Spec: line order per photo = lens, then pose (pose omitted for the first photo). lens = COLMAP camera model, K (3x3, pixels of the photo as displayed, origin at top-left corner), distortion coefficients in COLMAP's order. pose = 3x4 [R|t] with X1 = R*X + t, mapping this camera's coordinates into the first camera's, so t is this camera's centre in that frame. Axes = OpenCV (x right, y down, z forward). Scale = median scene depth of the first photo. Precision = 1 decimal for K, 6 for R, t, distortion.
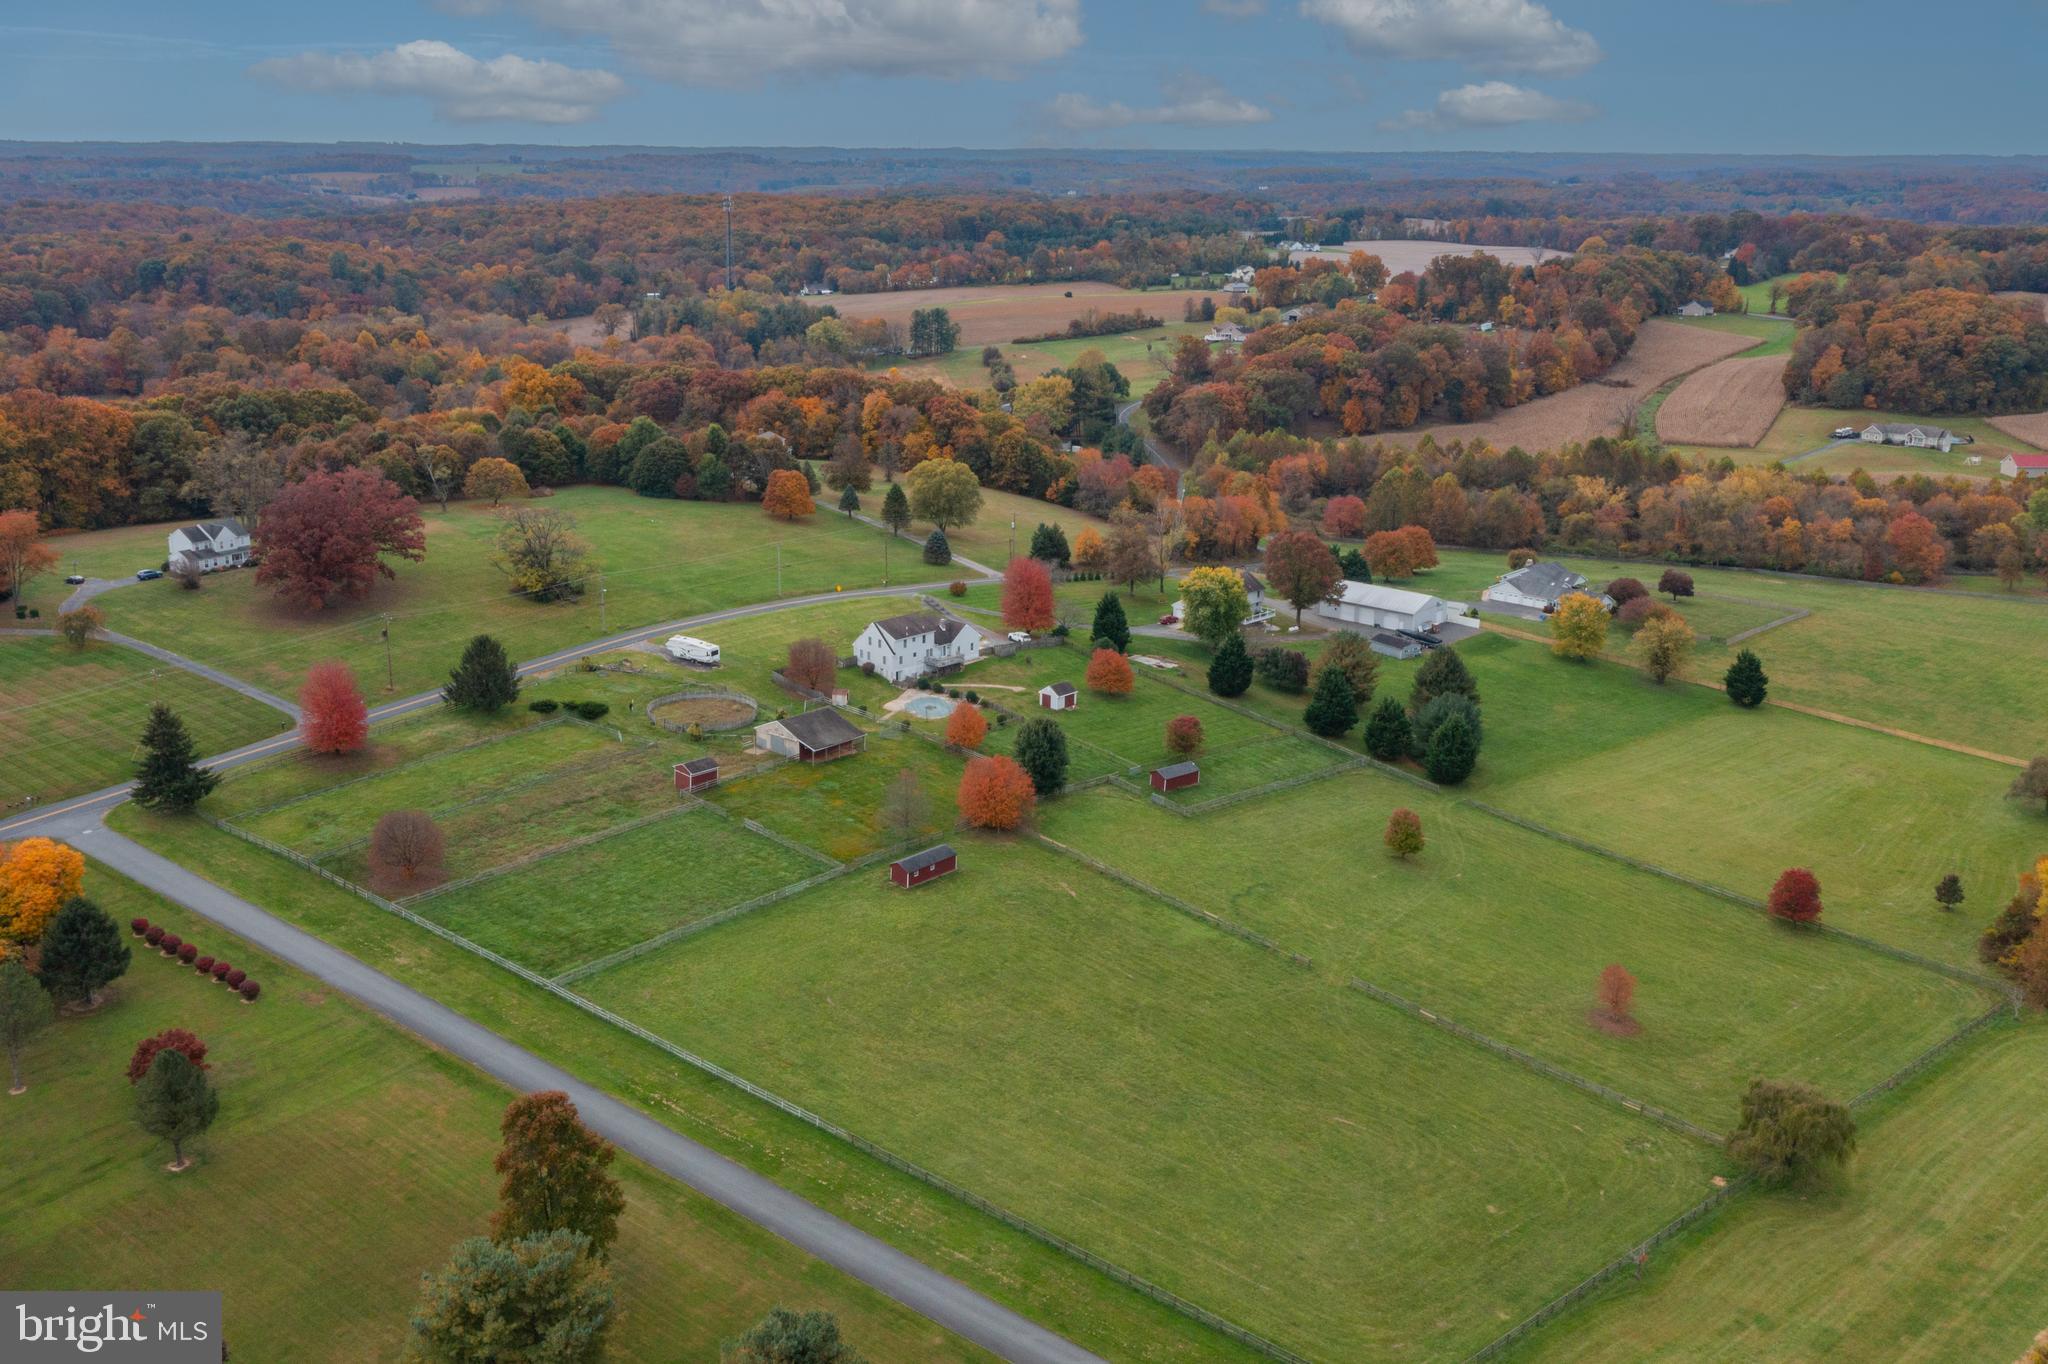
lens RADIAL K [[1890.9, 0, 1022.9], [0, 1890.9, 679.7], [0, 0, 1]] dist [0.004829, -0.001414]
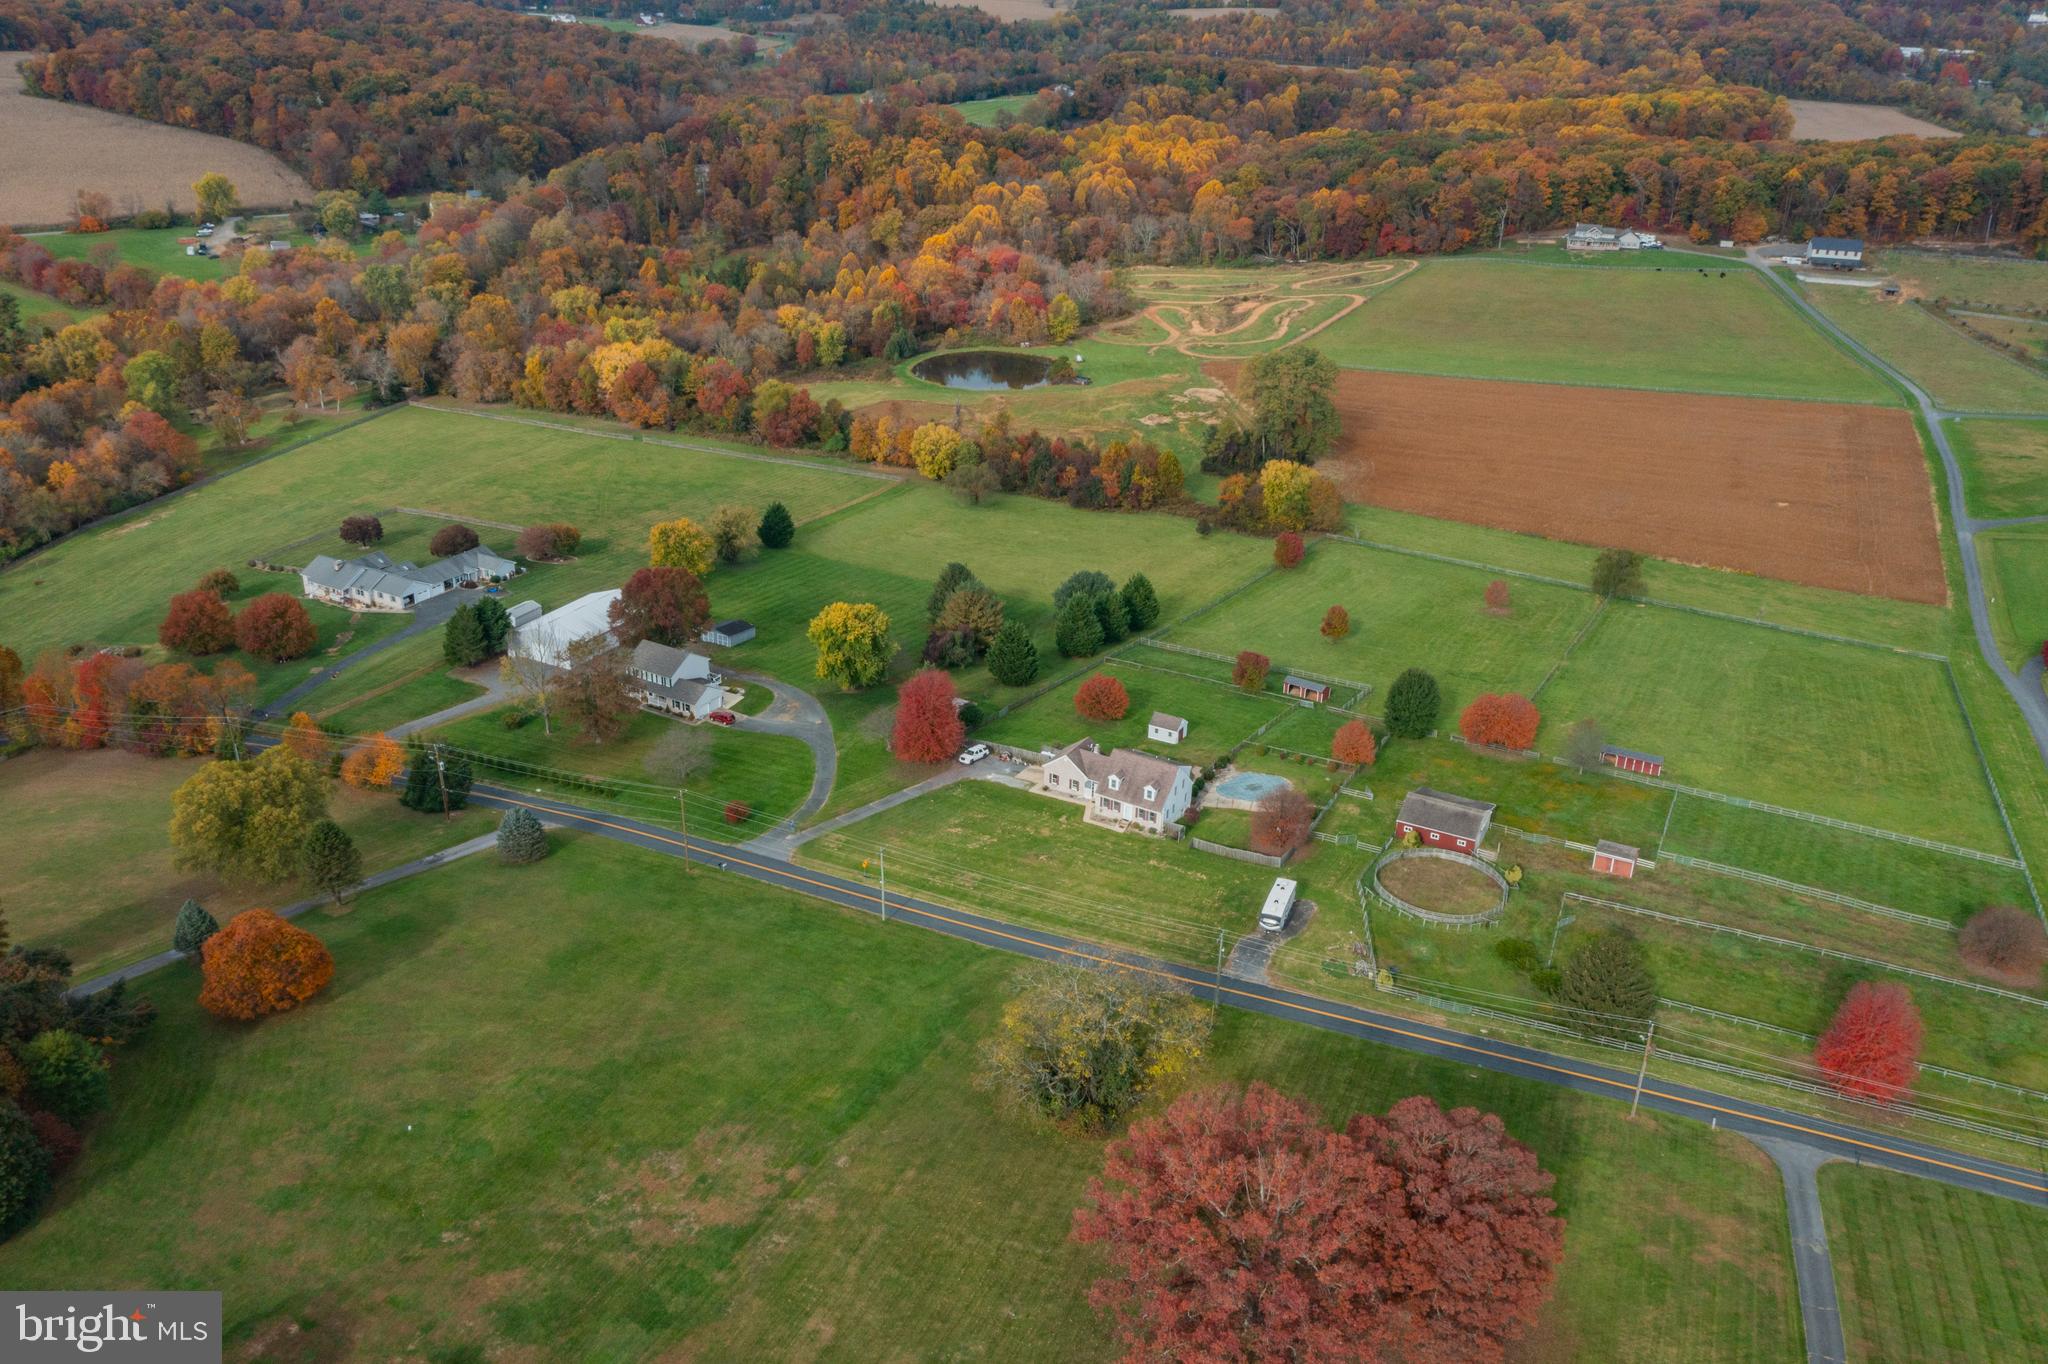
lens RADIAL K [[1627.4, 0, 1022.4], [0, 1627.4, 678.5], [0, 0, 1]] dist [-0.000279, 0.008397]
pose [[-0.215578, -0.423492, 0.879876, -0.667266], [0.241797, 0.849850, 0.468283, -0.408575], [-0.946076, 0.313703, -0.080810, 1.107665]]
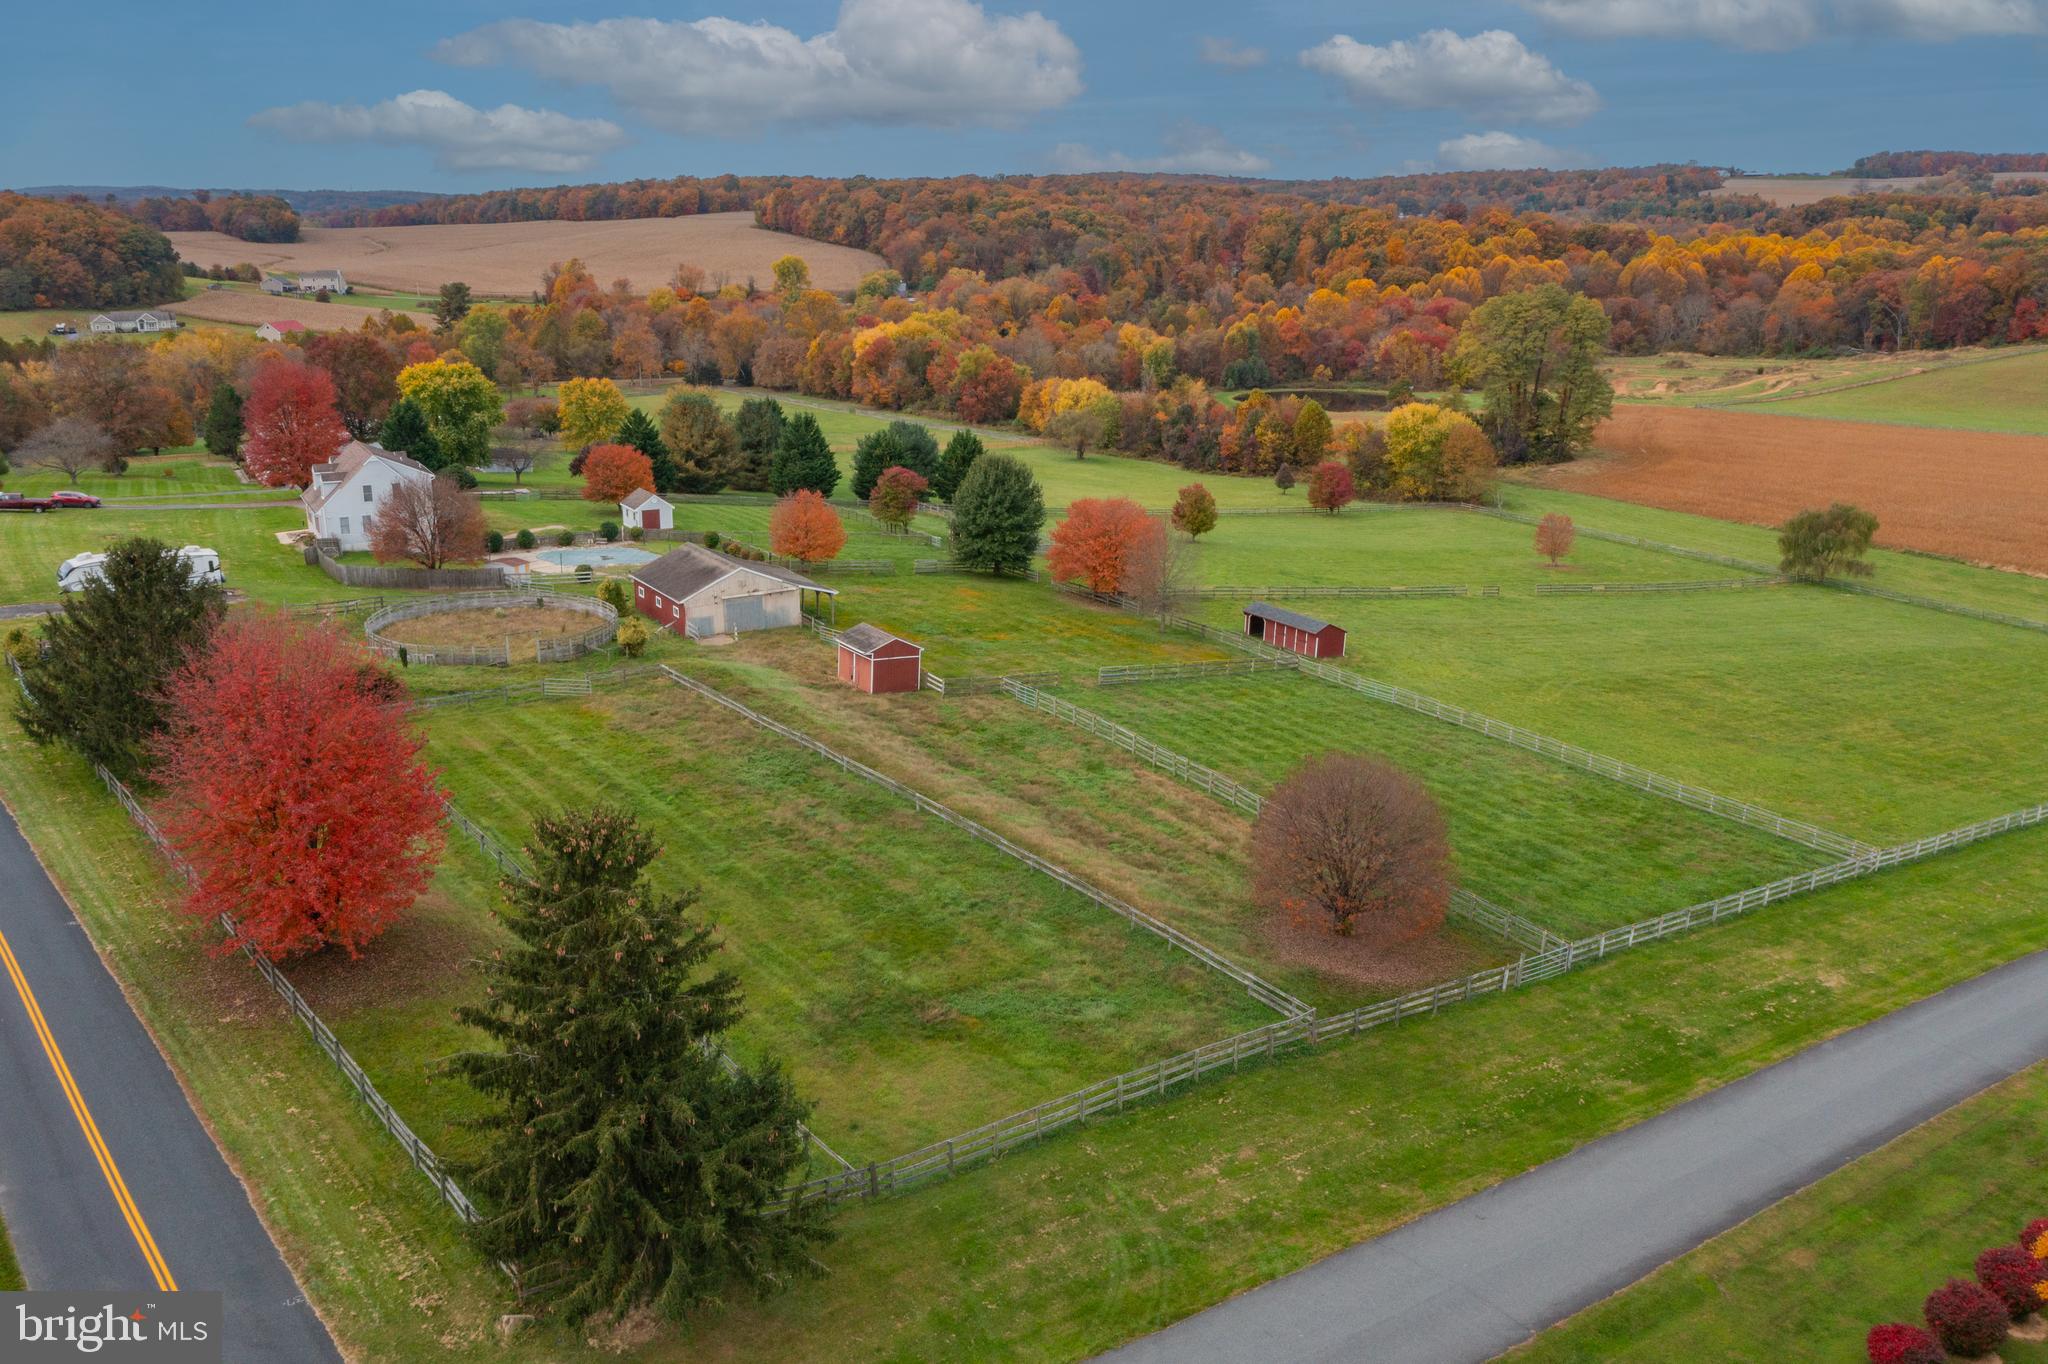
lens RADIAL K [[1629.3, 0, 1021.0], [0, 1629.3, 681.1], [0, 0, 1]] dist [-0.003320, 0.003456]
pose [[0.299356, -0.278156, 0.912697, -0.452237], [0.258093, 0.944509, 0.203199, -0.016476], [-0.918572, 0.174732, 0.354534, 0.686719]]
